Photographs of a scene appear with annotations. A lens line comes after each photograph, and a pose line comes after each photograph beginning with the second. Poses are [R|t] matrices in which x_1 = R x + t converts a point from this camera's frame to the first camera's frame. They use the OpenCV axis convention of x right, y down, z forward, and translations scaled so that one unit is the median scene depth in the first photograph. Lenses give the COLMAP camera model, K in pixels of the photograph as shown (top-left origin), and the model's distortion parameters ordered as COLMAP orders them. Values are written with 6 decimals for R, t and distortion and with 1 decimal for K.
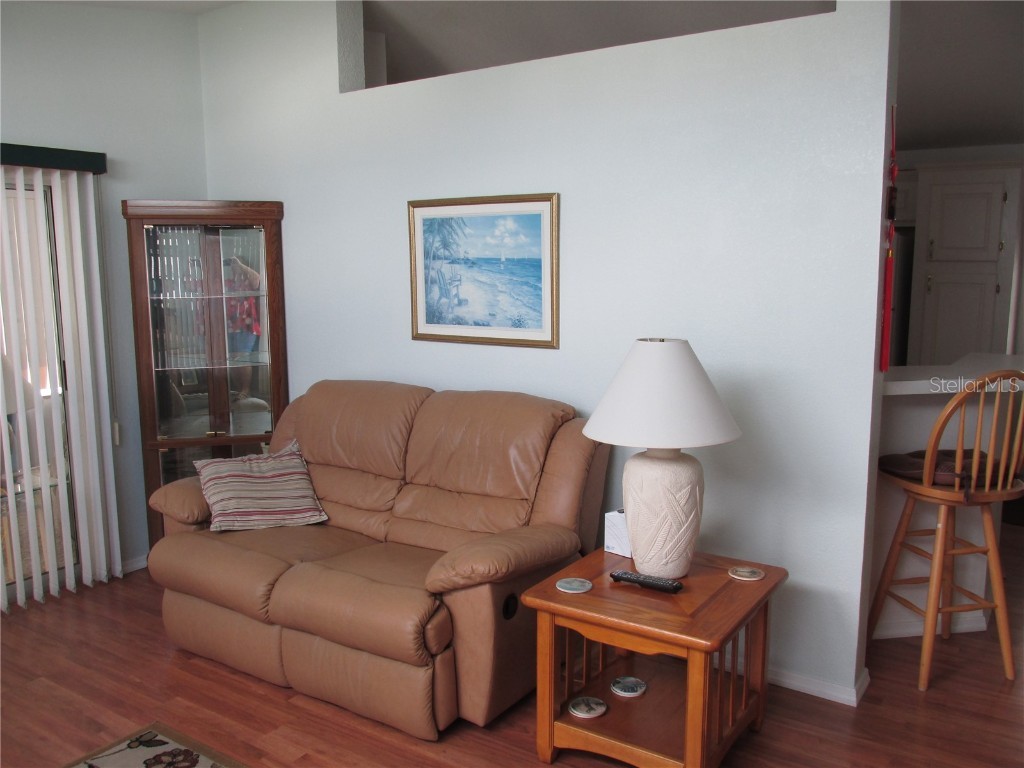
lens RADIAL K [[857.9, 0, 511.7], [0, 857.9, 378.8], [0, 0, 1]] dist [-0.023617, -0.006031]
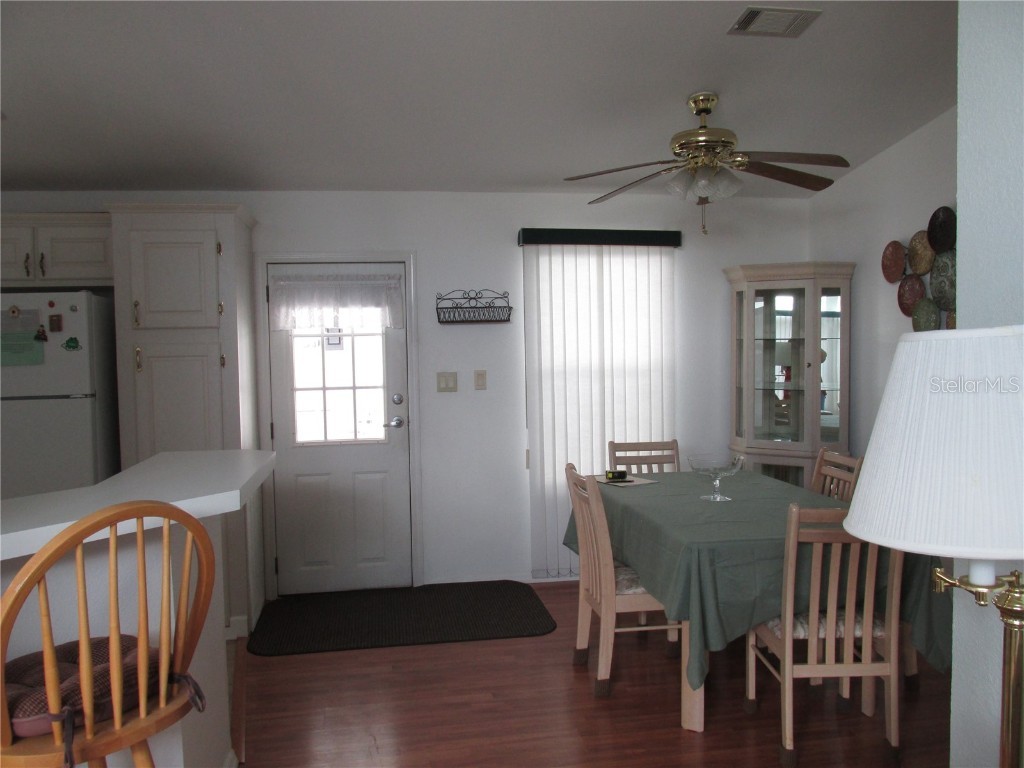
lens RADIAL K [[857.9, 0, 512.7], [0, 857.9, 383.0], [0, 0, 1]] dist [-0.023617, -0.006031]
pose [[0.720171, -0.045518, 0.692302, 0.302756], [0.108792, 0.992910, -0.047890, -0.024996], [-0.685214, 0.109806, 0.720017, 0.337568]]
